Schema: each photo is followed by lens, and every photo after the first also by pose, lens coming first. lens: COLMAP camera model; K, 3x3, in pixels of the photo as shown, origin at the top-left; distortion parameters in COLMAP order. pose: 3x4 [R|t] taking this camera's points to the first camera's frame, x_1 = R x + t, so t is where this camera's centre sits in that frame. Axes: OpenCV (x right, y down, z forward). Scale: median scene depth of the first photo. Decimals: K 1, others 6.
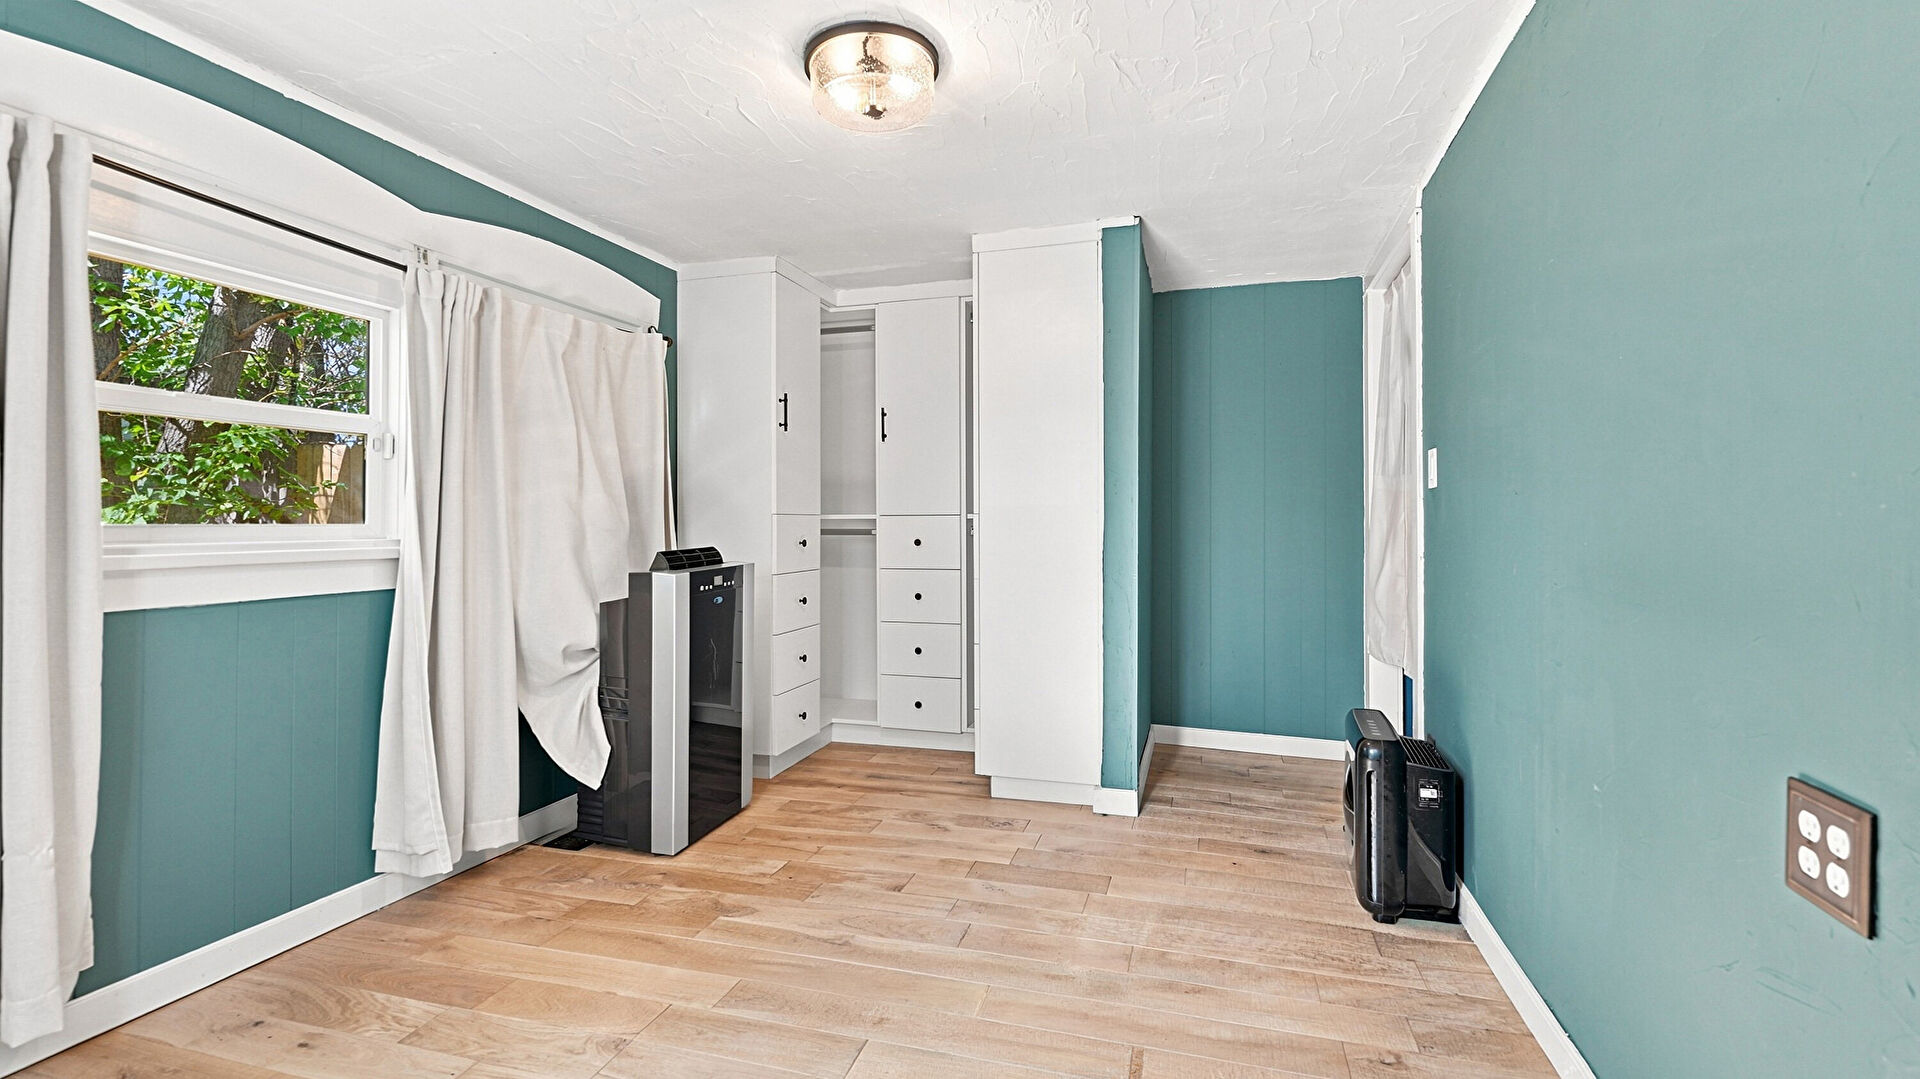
lens RADIAL K [[805.8, 0, 969.5], [0, 805.8, 512.5], [0, 0, 1]] dist [-0.002647, 0.000521]
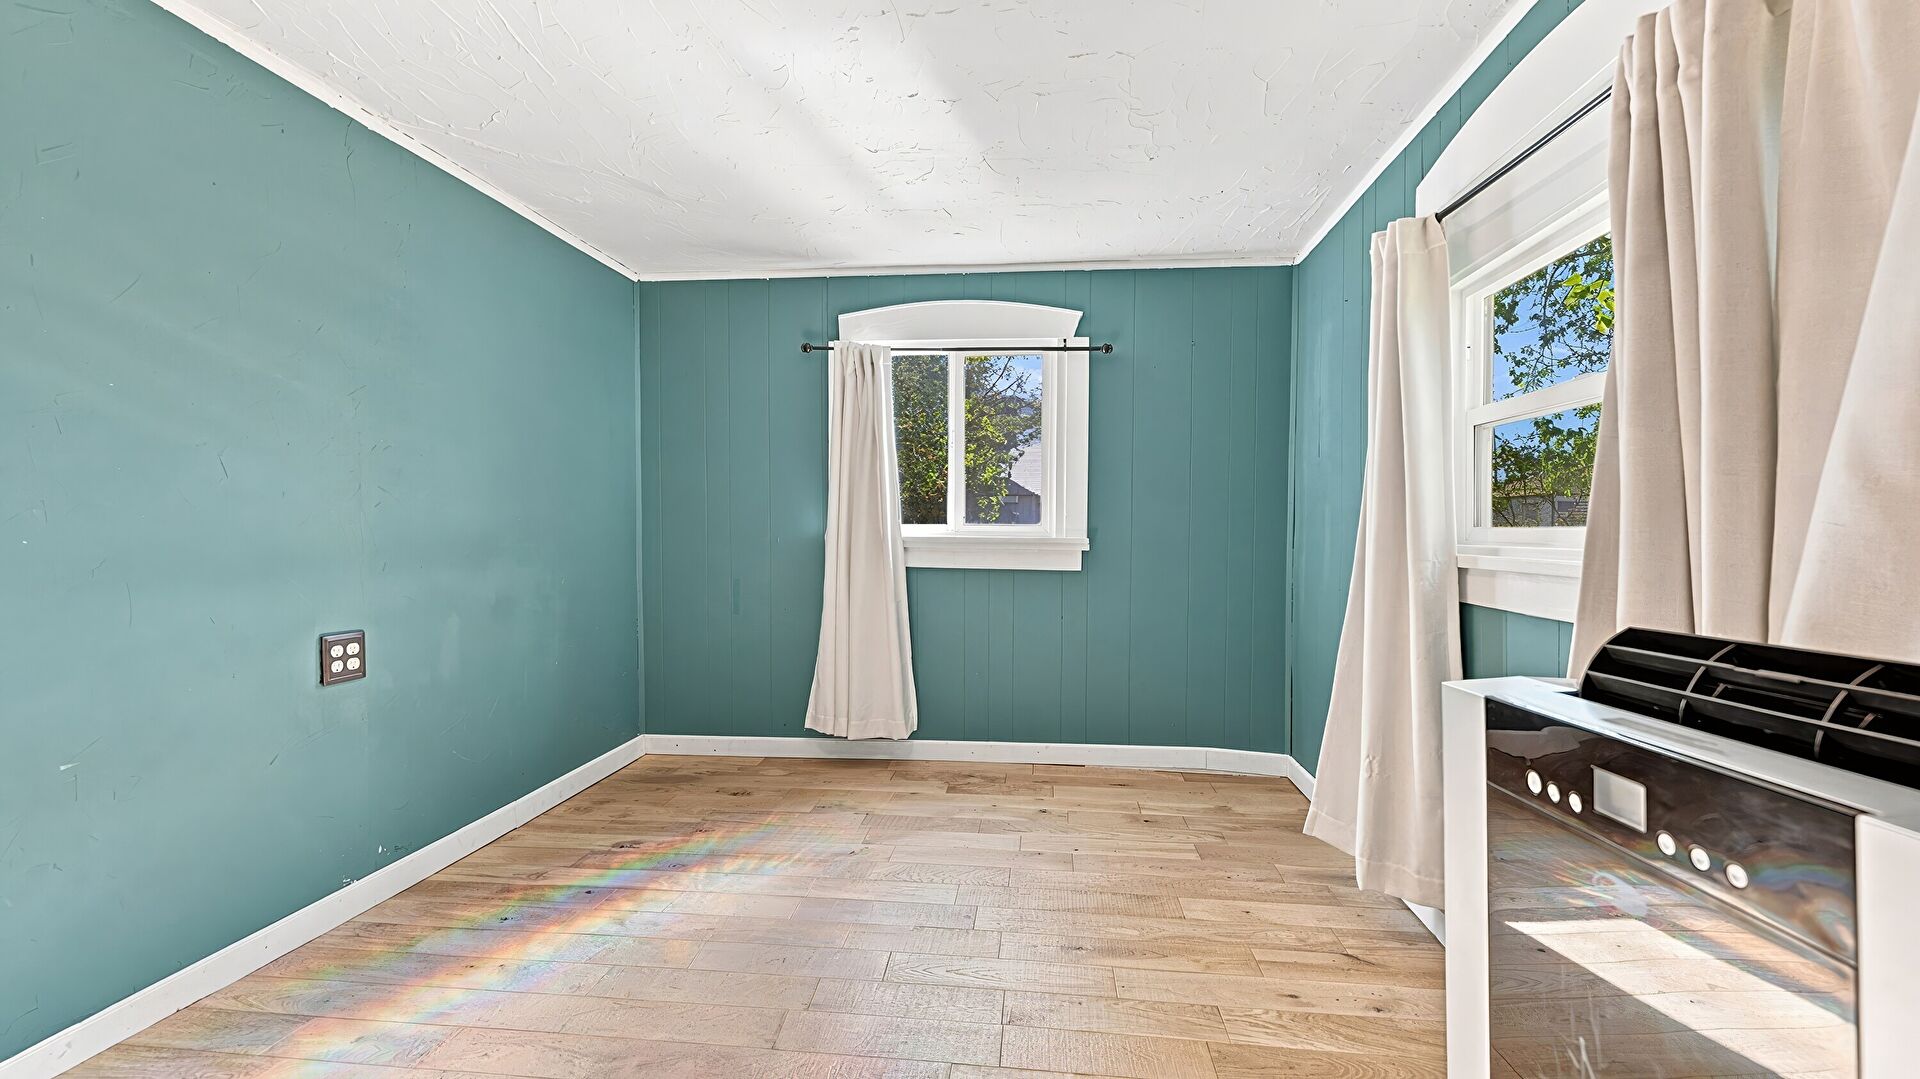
lens RADIAL K [[805.8, 0, 979.9], [0, 805.8, 546.9], [0, 0, 1]] dist [-0.002647, 0.000521]
pose [[-0.981002, 0.002199, -0.193983, -0.134743], [0.000386, 0.999956, 0.009383, 0.022640], [0.193995, 0.009129, -0.980960, 1.391683]]
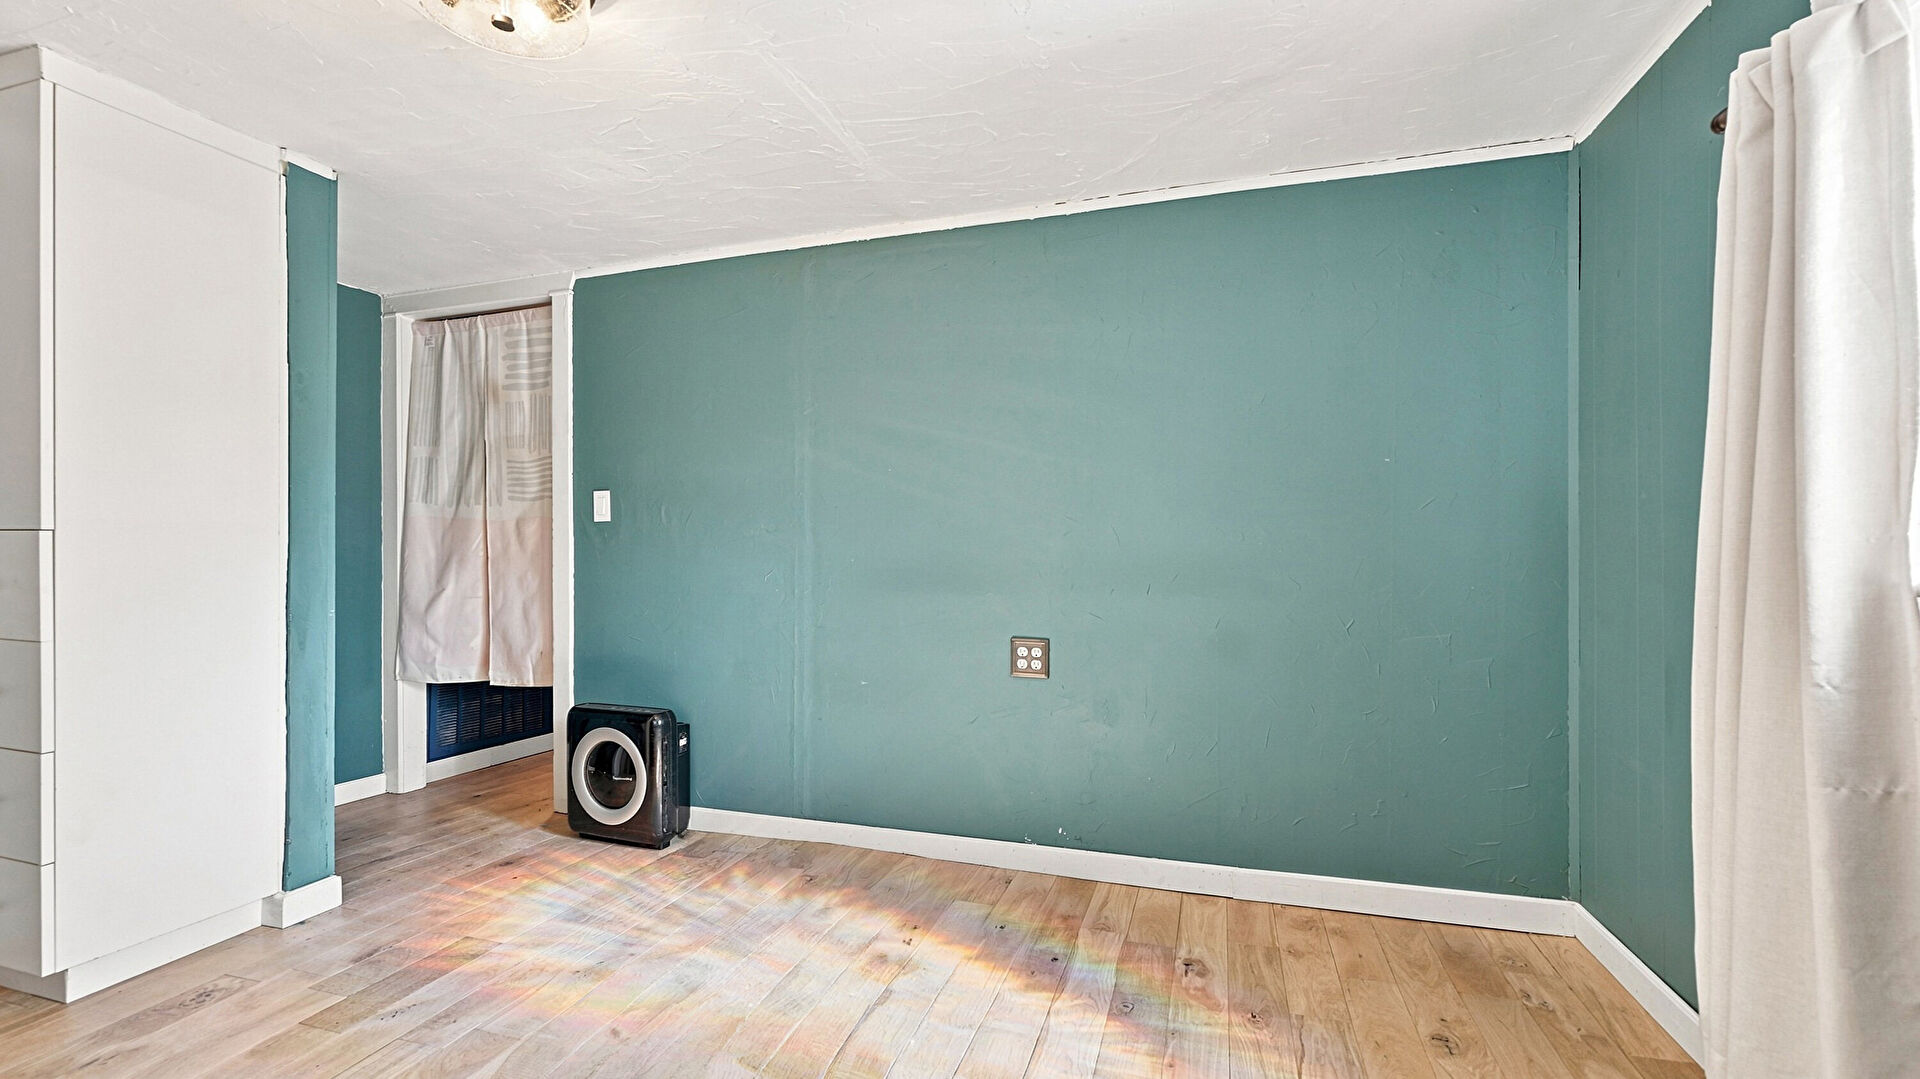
lens RADIAL K [[805.8, 0, 944.2], [0, 805.8, 554.7], [0, 0, 1]] dist [-0.002647, 0.000521]
pose [[0.039003, -0.000928, 0.999239, -0.731275], [-0.014367, 0.999896, 0.001490, 0.012028], [-0.999136, -0.014414, 0.038985, 0.443529]]
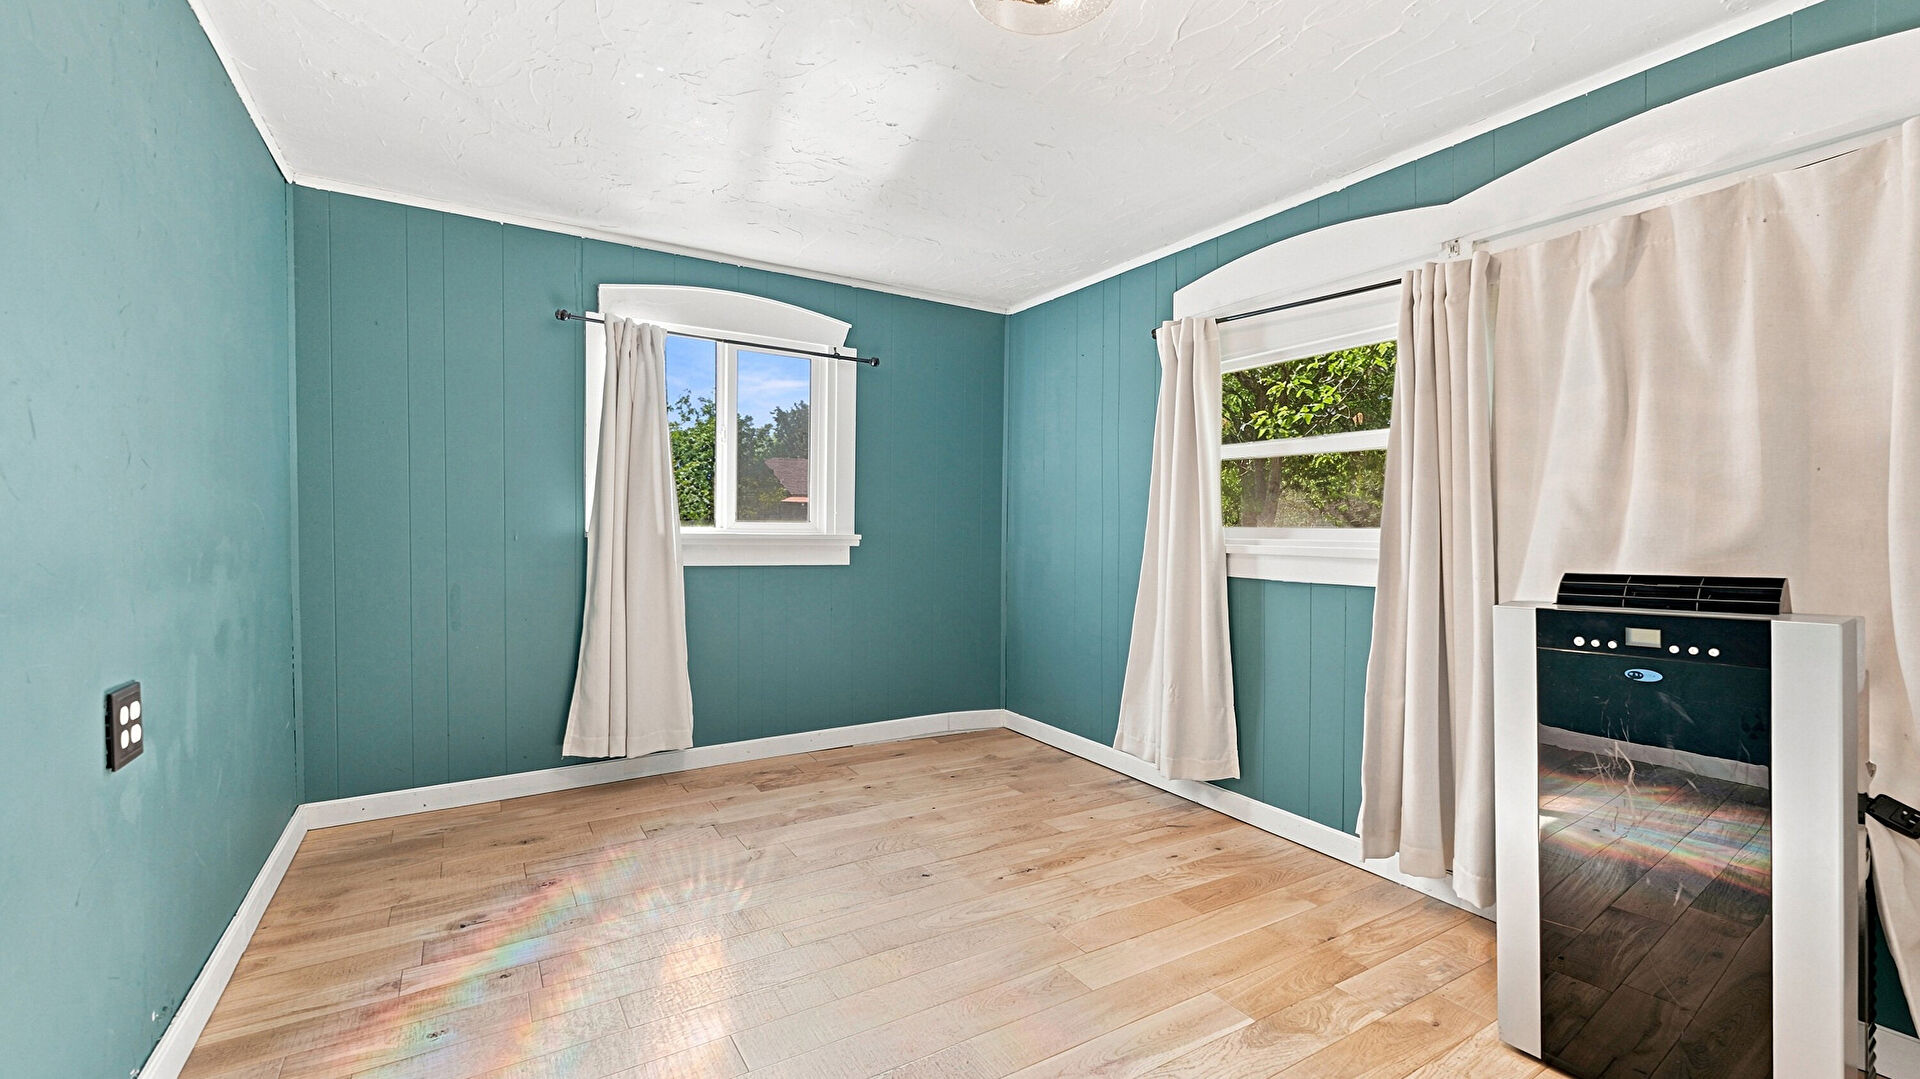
lens RADIAL K [[805.8, 0, 973.9], [0, 805.8, 544.8], [0, 0, 1]] dist [-0.002647, 0.000521]
pose [[-0.653989, 0.012690, -0.756397, 0.428548], [0.003833, 0.999902, 0.013461, 0.019960], [0.756494, 0.005904, -0.653974, 1.205801]]
